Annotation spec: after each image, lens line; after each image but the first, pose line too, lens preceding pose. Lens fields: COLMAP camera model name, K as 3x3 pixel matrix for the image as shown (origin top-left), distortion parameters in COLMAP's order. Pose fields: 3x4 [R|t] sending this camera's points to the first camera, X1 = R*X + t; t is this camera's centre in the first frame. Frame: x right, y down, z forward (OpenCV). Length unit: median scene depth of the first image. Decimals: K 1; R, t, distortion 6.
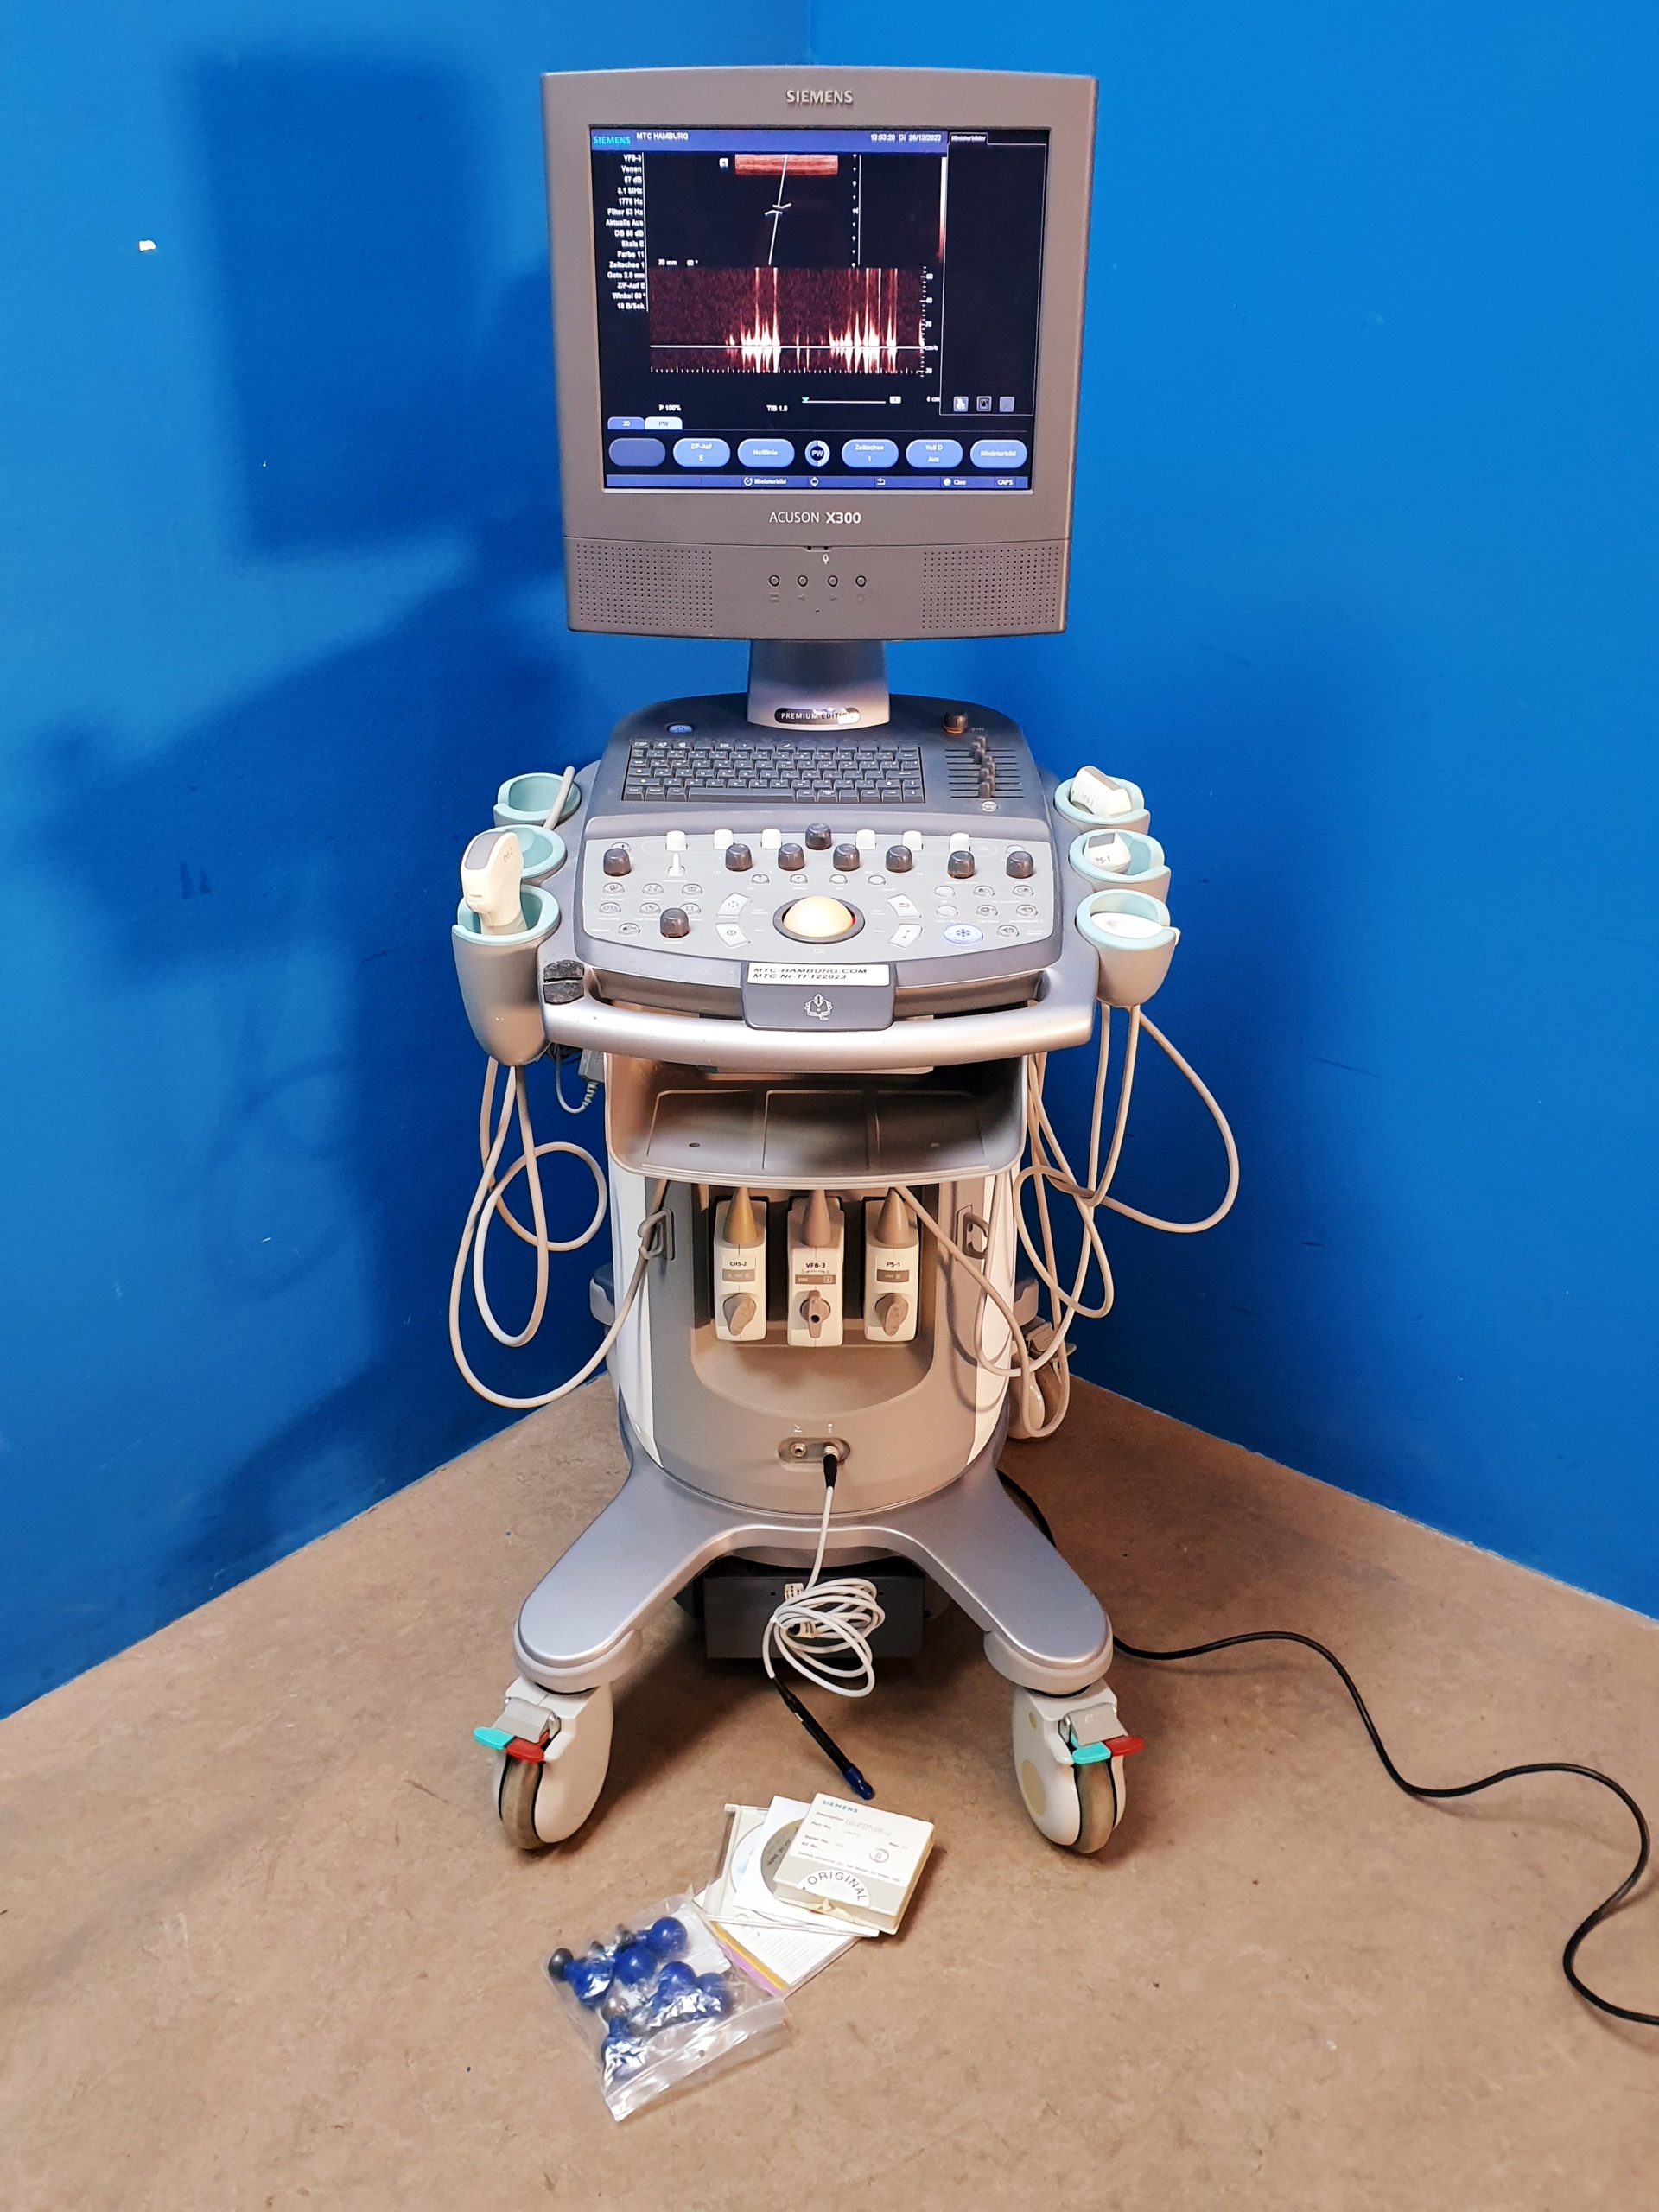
lens RADIAL K [[1722.7, 0, 821.1], [0, 1722.7, 1041.3], [0, 0, 1]] dist [0.006819, -0.031402]
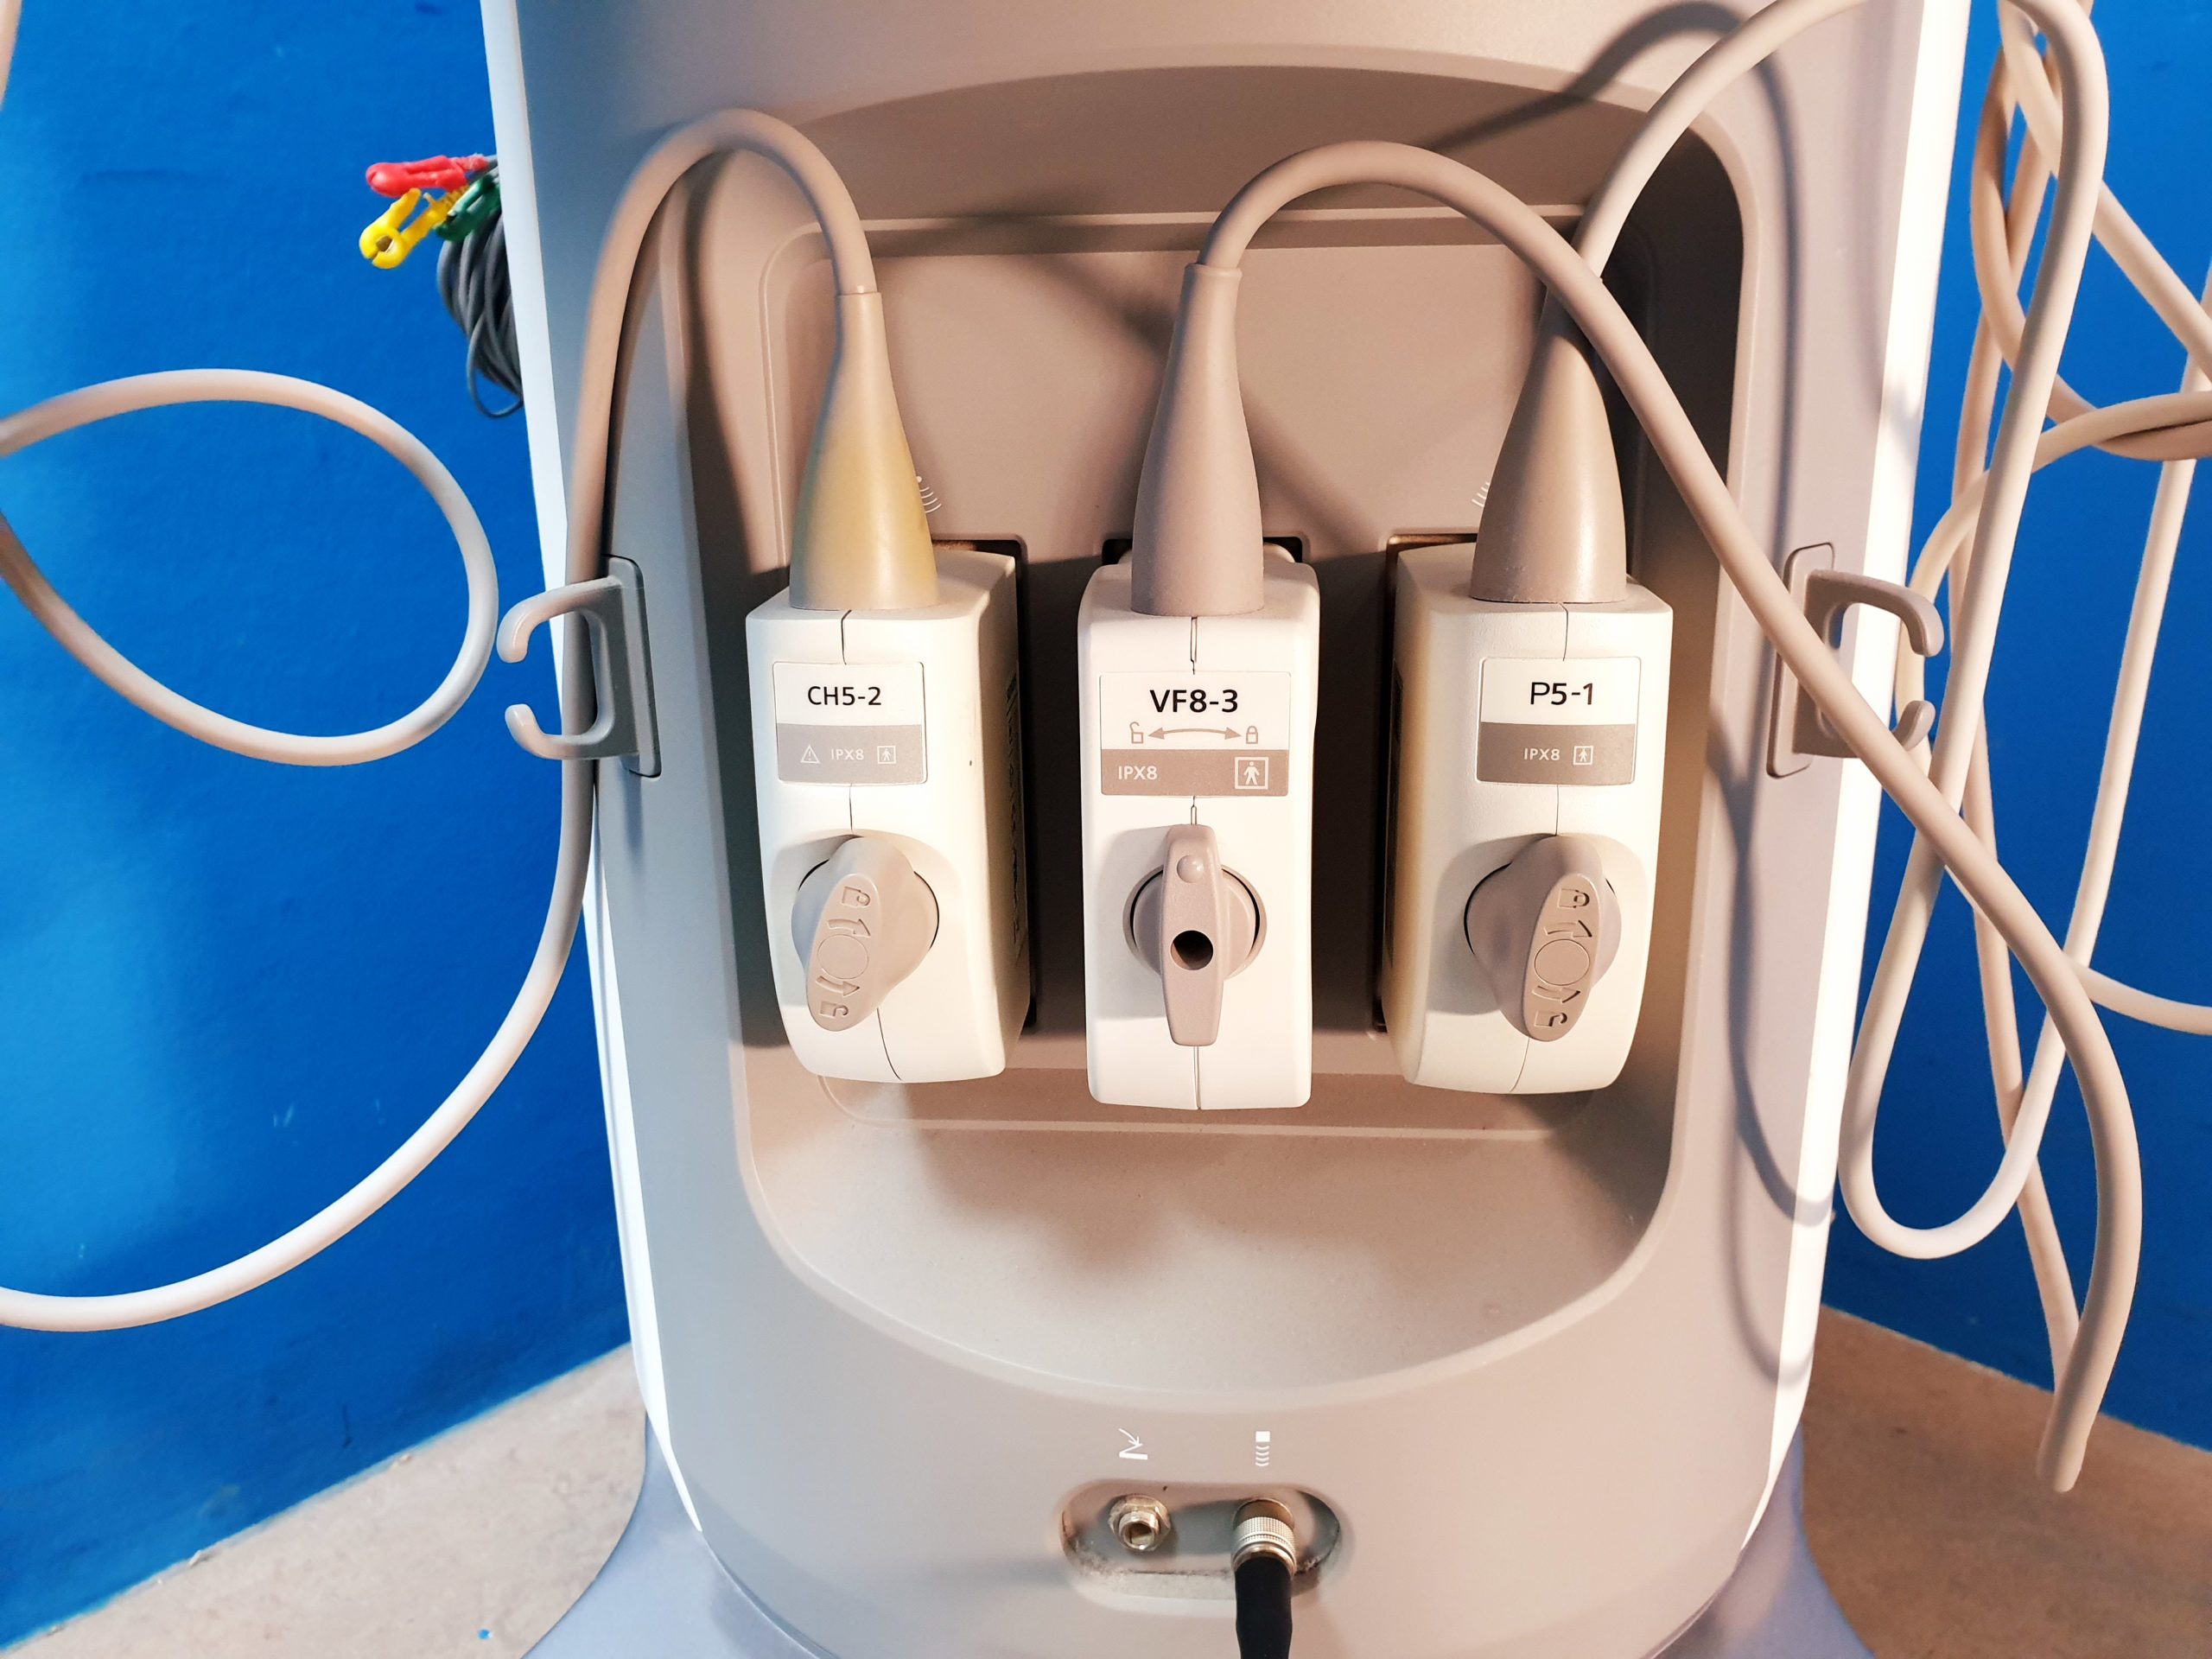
lens RADIAL K [[1722.7, 0, 1100.8], [0, 1722.7, 816.5], [0, 0, 1]] dist [0.006819, -0.031402]
pose [[0.995750, 0.000367, -0.092100, 0.005050], [-0.008234, 0.996342, -0.085058, 0.157567], [0.091732, 0.085454, 0.992110, 0.755251]]
